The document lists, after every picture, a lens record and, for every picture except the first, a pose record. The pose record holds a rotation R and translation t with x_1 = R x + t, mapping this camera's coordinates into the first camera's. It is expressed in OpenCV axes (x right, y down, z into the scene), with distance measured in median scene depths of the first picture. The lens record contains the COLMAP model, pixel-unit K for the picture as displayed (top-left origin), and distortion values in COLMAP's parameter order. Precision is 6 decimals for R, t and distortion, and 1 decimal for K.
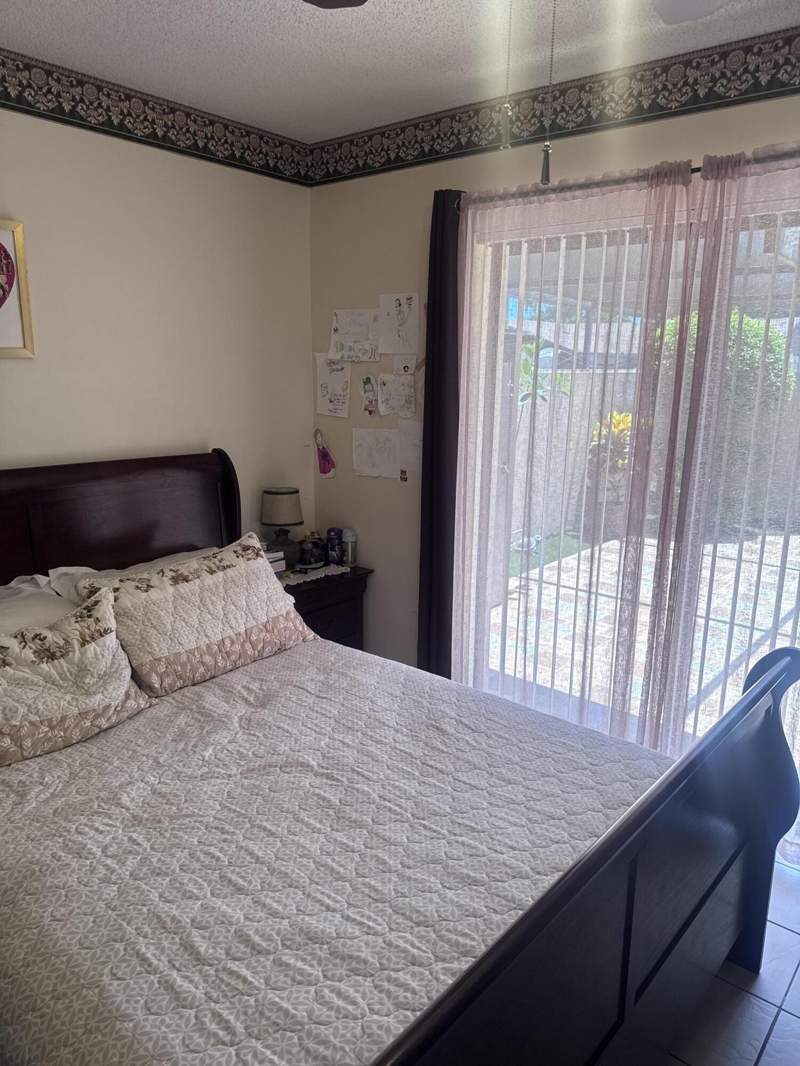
lens RADIAL K [[767.8, 0, 399.7], [0, 767.8, 536.5], [0, 0, 1]] dist [0.030373, -0.029240]
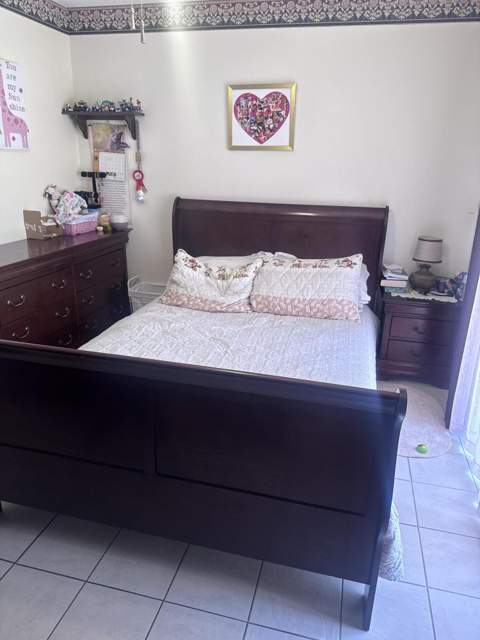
lens RADIAL K [[461.0, 0, 238.6], [0, 461.0, 318.5], [0, 0, 1]] dist [0.030373, -0.029240]
pose [[0.410897, 0.292727, -0.863409, 0.776416], [-0.211355, 0.951835, 0.222124, -0.050945], [0.886845, 0.091216, 0.452975, 0.363373]]
